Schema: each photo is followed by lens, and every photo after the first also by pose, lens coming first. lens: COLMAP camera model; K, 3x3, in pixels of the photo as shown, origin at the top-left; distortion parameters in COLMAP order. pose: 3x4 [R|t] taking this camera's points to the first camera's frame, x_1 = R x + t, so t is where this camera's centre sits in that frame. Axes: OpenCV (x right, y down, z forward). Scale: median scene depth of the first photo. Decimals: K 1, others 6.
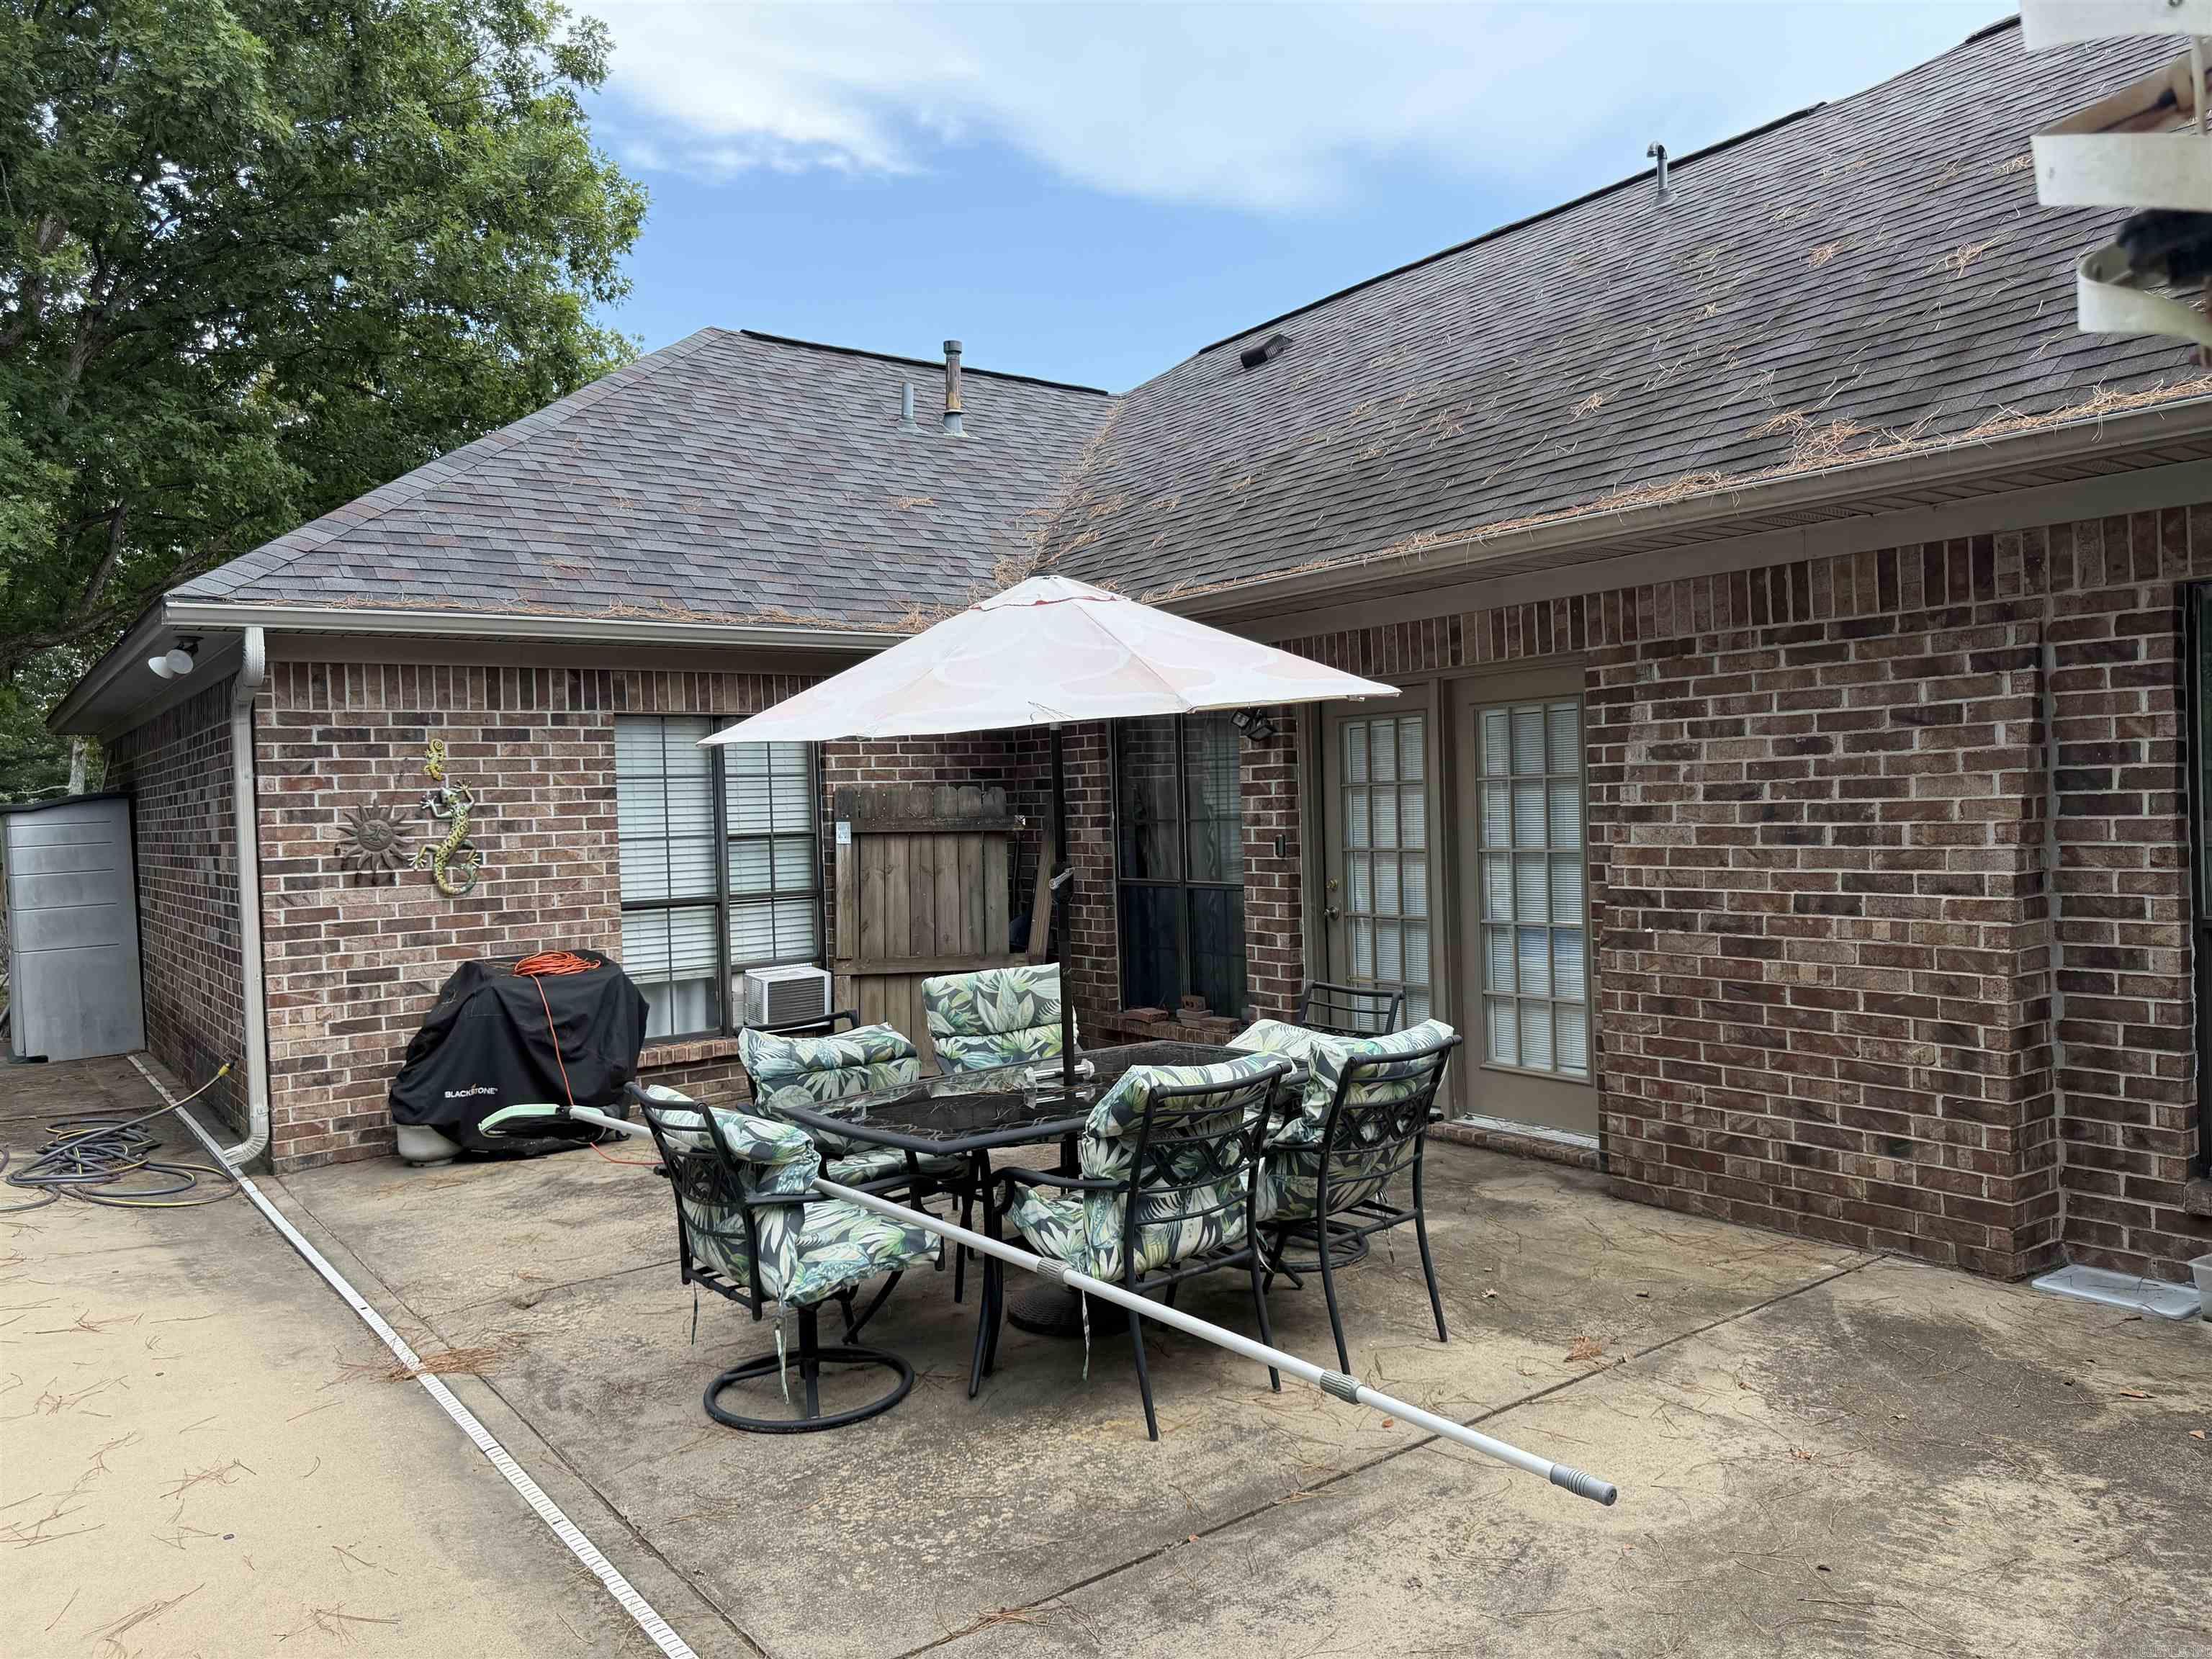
lens RADIAL K [[1567.0, 0, 1091.9], [0, 1567.0, 829.8], [0, 0, 1]] dist [0.006819, -0.008526]
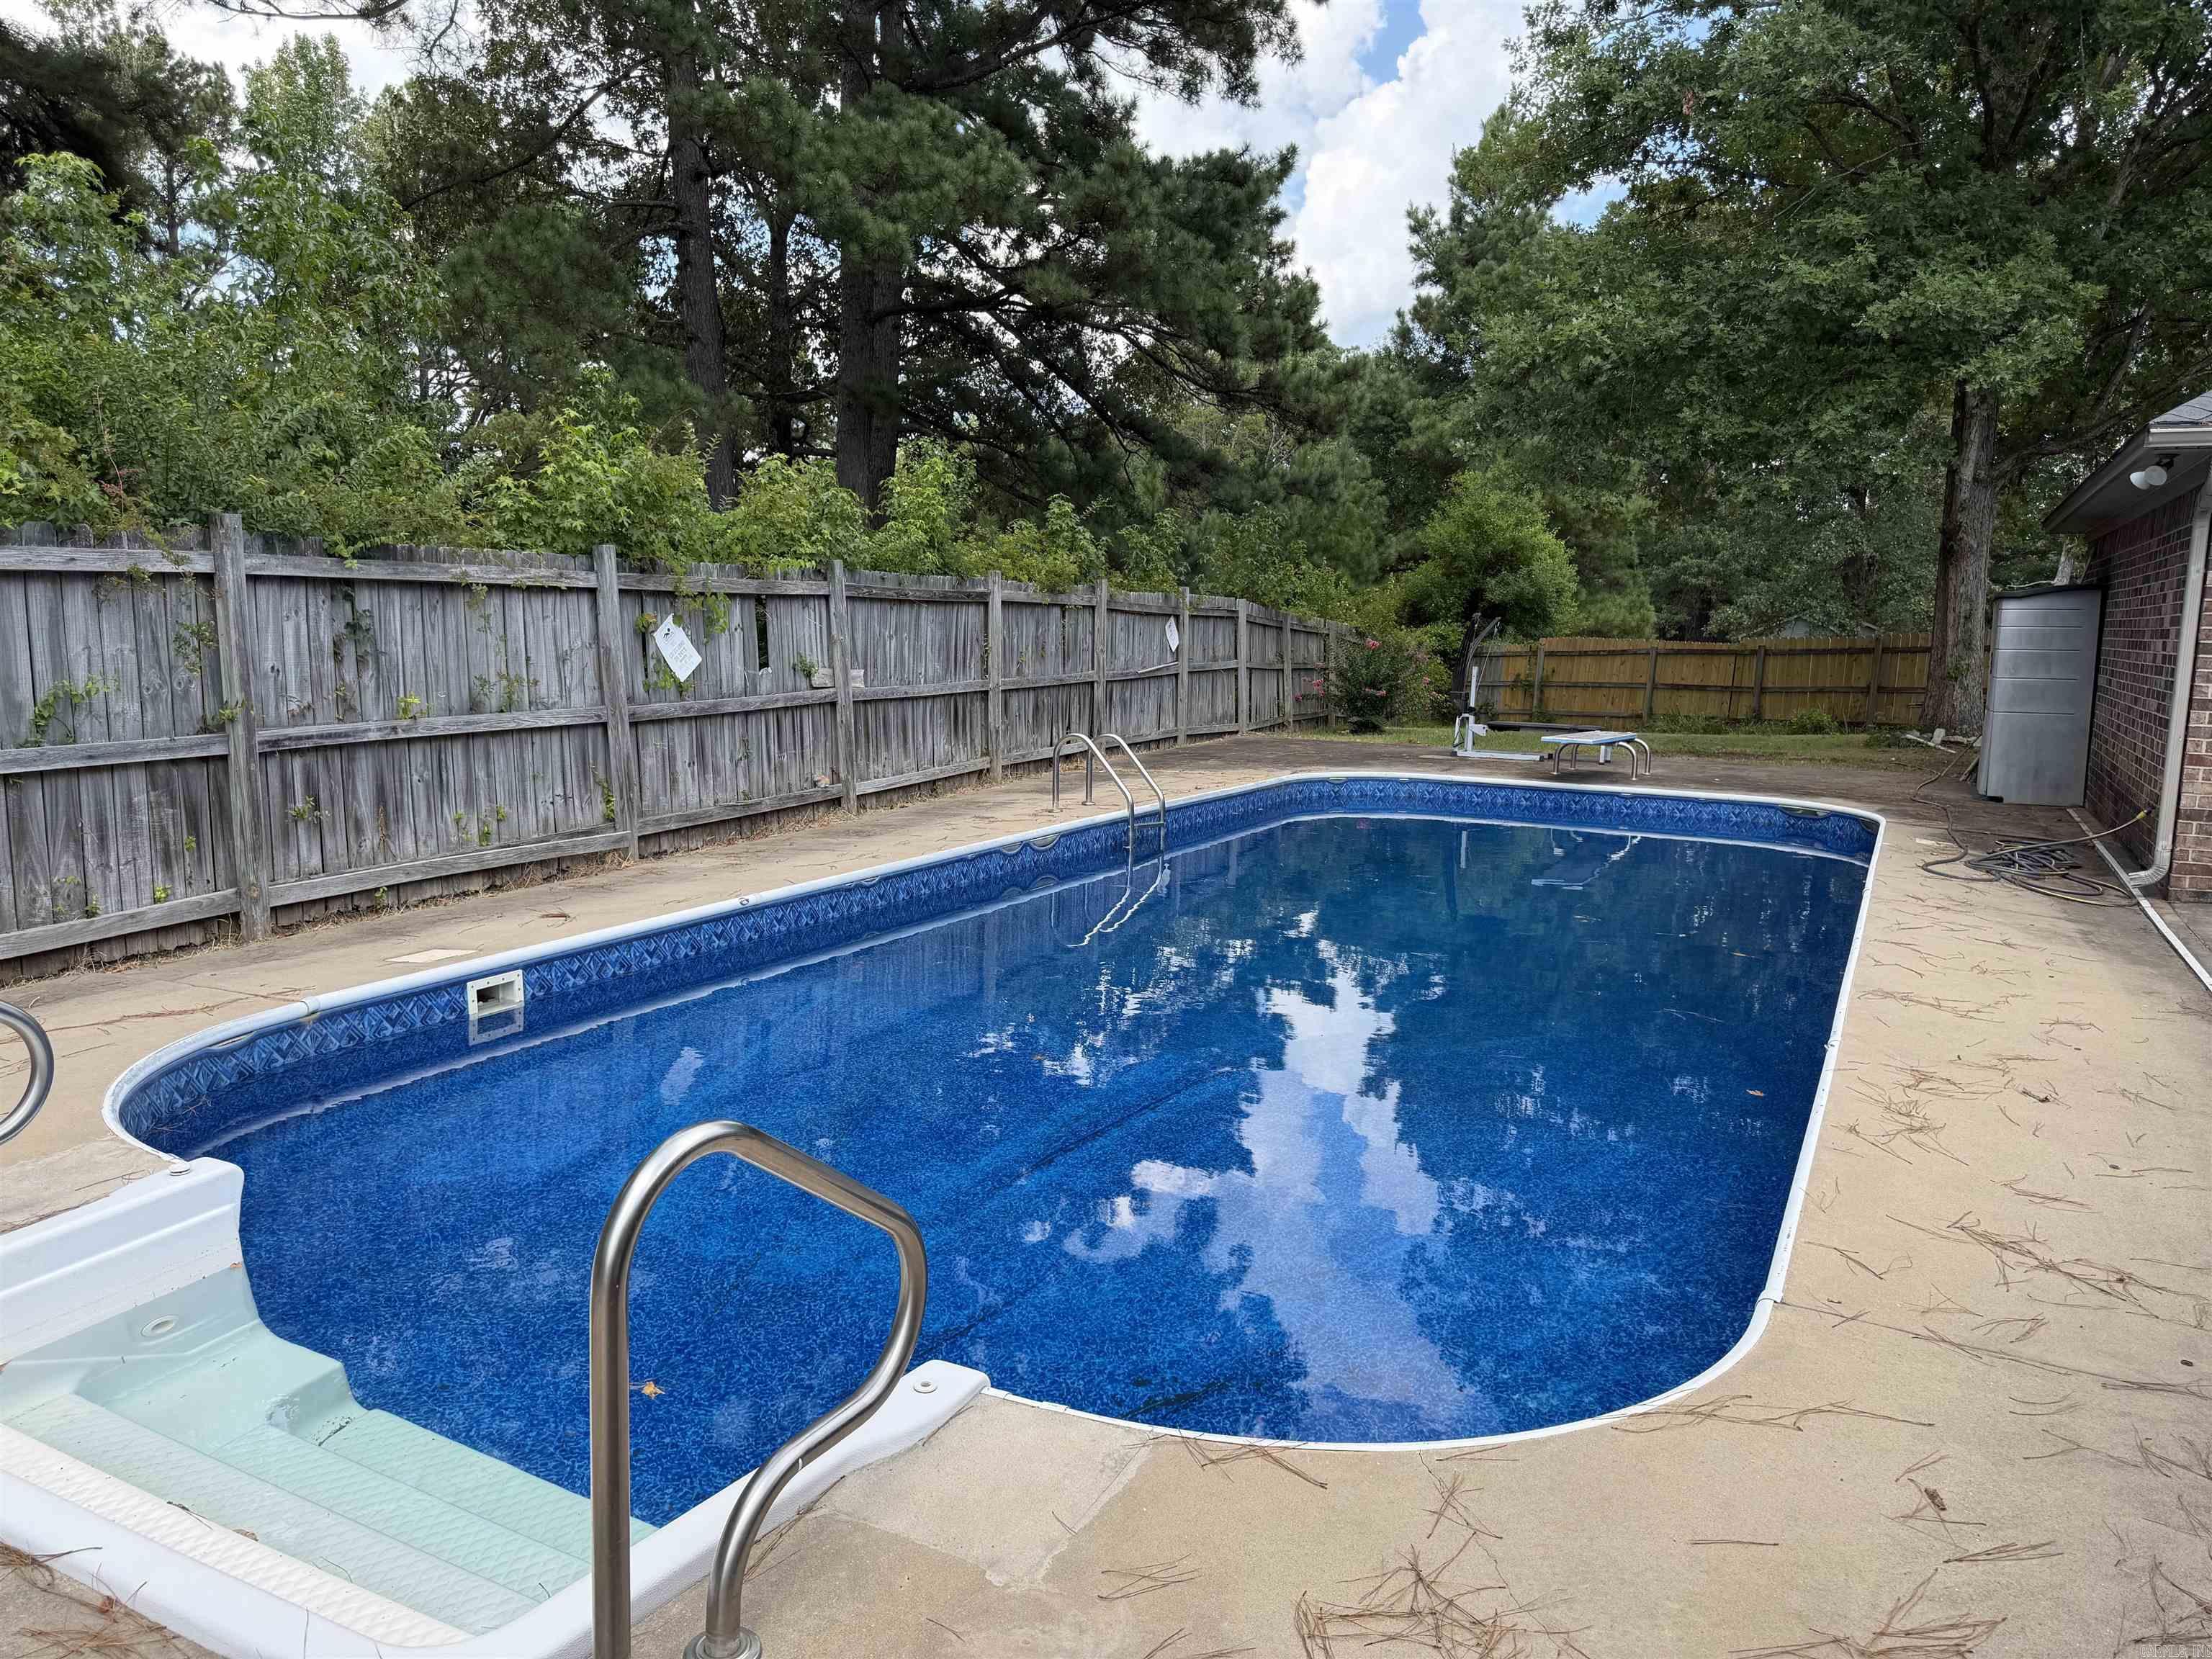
lens RADIAL K [[1567.0, 0, 1091.9], [0, 1567.0, 829.8], [0, 0, 1]] dist [0.006819, -0.008526]
pose [[0.432906, 0.168363, -0.885577, 0.178396], [-0.054051, 0.985484, 0.160935, 0.012551], [0.899817, -0.021803, 0.435722, -0.270151]]
